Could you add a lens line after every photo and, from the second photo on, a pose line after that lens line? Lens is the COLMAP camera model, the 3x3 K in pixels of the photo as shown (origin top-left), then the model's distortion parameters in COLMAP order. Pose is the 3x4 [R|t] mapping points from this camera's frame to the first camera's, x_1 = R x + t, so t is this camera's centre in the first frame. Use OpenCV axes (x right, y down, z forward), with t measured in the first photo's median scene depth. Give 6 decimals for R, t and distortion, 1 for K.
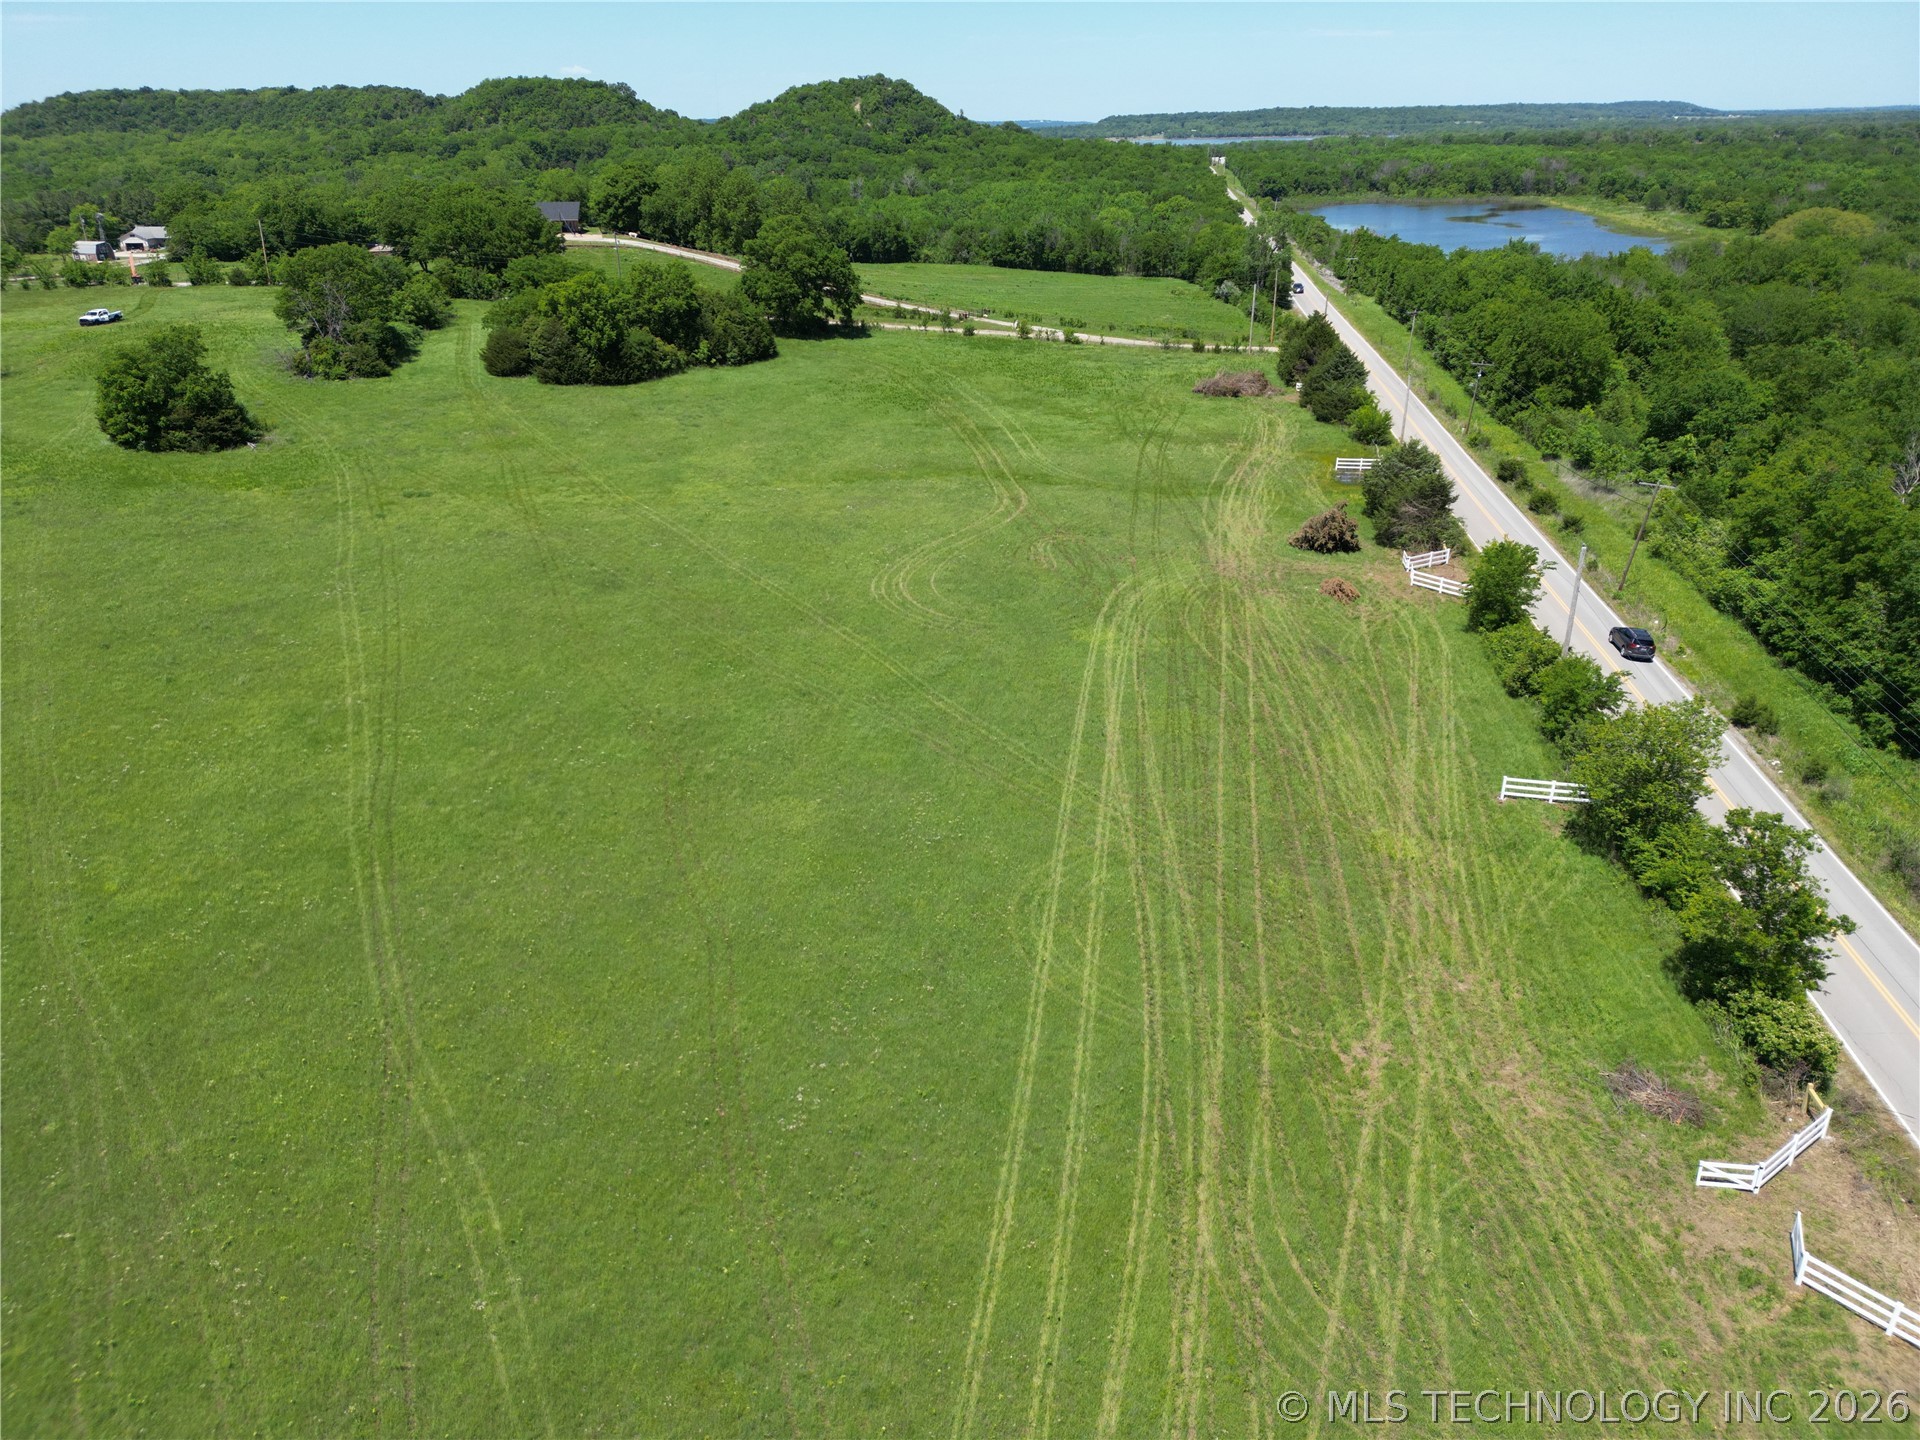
lens RADIAL K [[1350.4, 0, 953.9], [0, 1350.4, 695.3], [0, 0, 1]] dist [0.085579, -0.076180]
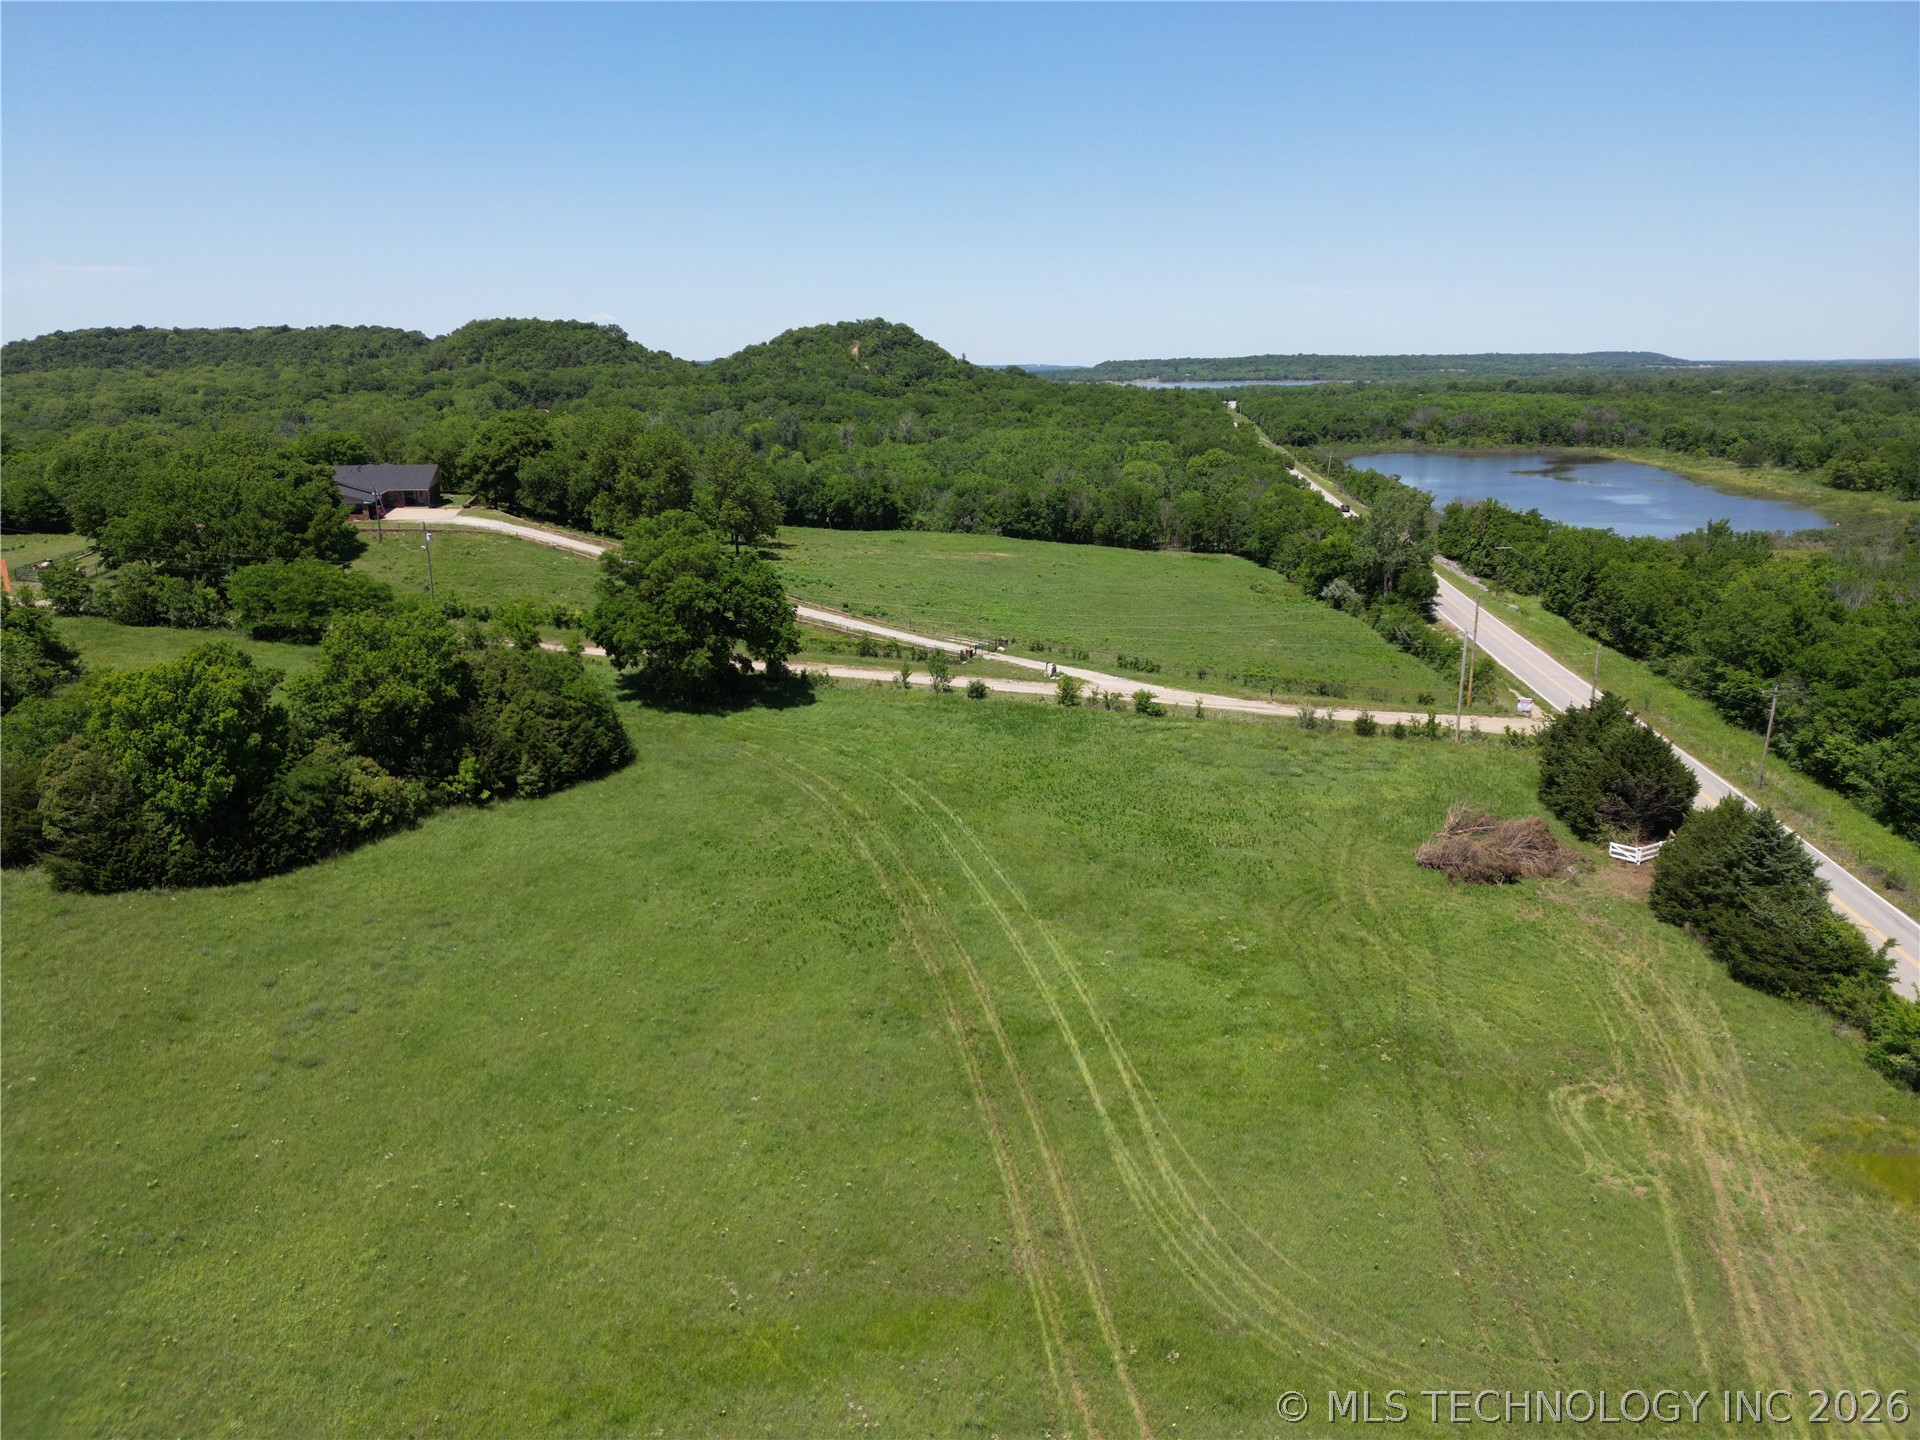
lens RADIAL K [[1334.6, 0, 951.7], [0, 1334.6, 722.4], [0, 0, 1]] dist [0.115944, -0.133430]
pose [[0.999966, 0.008164, -0.000736, 0.000339], [-0.008188, 0.990508, -0.137211, -0.116257], [-0.000392, 0.137212, 0.990542, 0.277509]]
